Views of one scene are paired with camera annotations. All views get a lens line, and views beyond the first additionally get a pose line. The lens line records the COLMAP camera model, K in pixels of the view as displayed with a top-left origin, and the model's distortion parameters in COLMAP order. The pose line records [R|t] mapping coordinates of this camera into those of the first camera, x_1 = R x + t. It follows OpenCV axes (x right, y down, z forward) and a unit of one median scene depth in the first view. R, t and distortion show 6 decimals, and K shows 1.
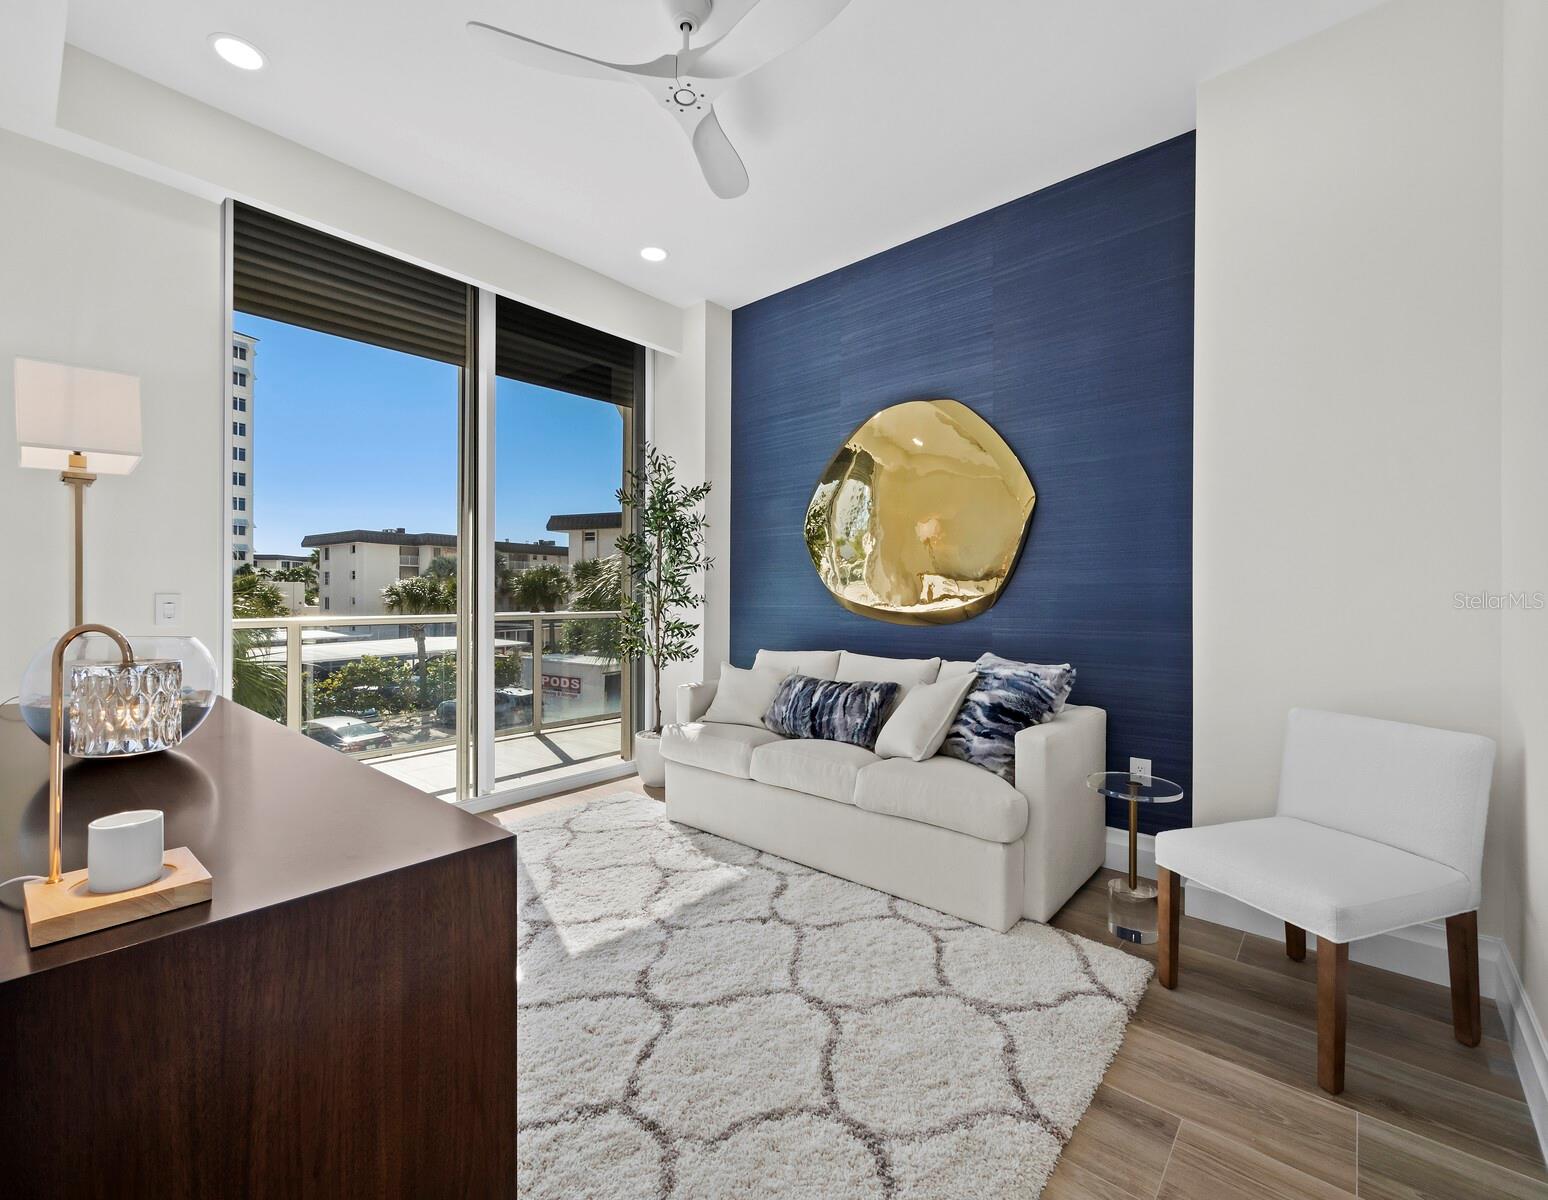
lens RADIAL K [[688.8, 0, 750.7], [0, 688.8, 595.6], [0, 0, 1]] dist [-0.006992, 0.000310]
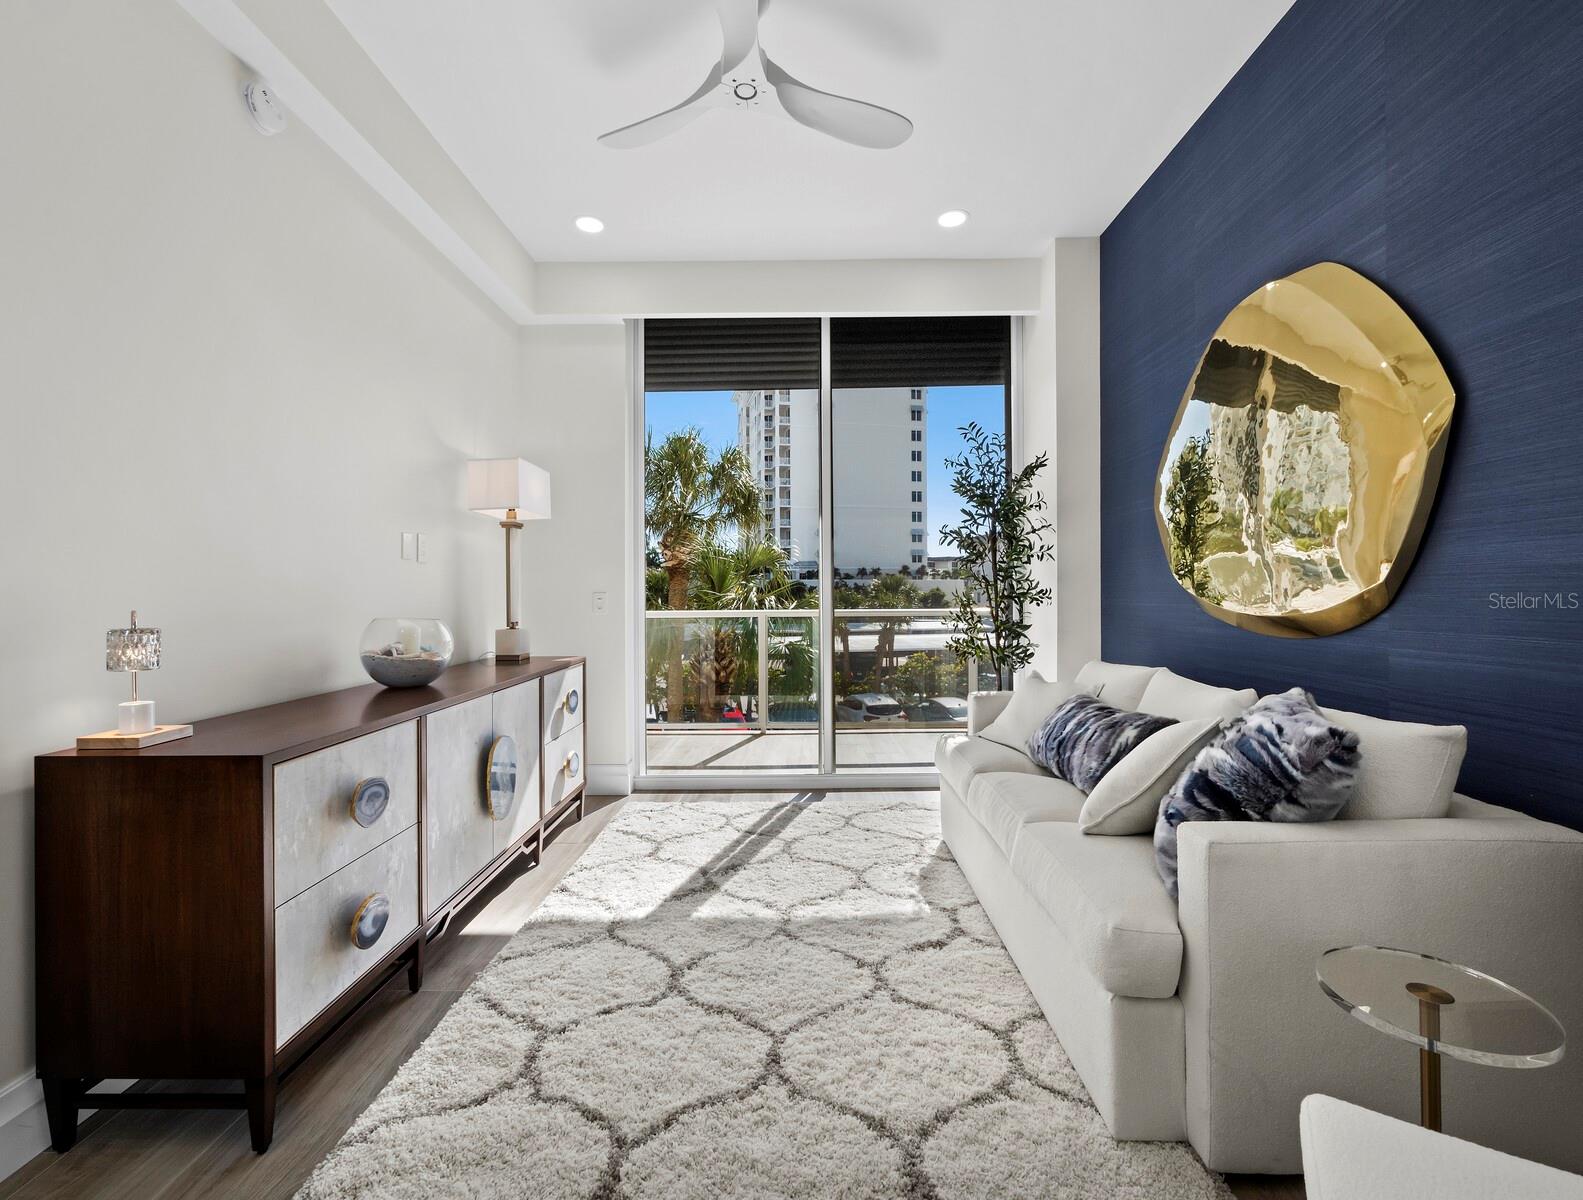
lens RADIAL K [[687.9, 0, 786.7], [0, 687.9, 588.0], [0, 0, 1]] dist [-0.002677, 0.000028]
pose [[0.643649, -0.009158, -0.765266, 0.529603], [0.006843, 0.999957, -0.006211, -0.001032], [0.765290, -0.001239, 0.643684, 0.306946]]
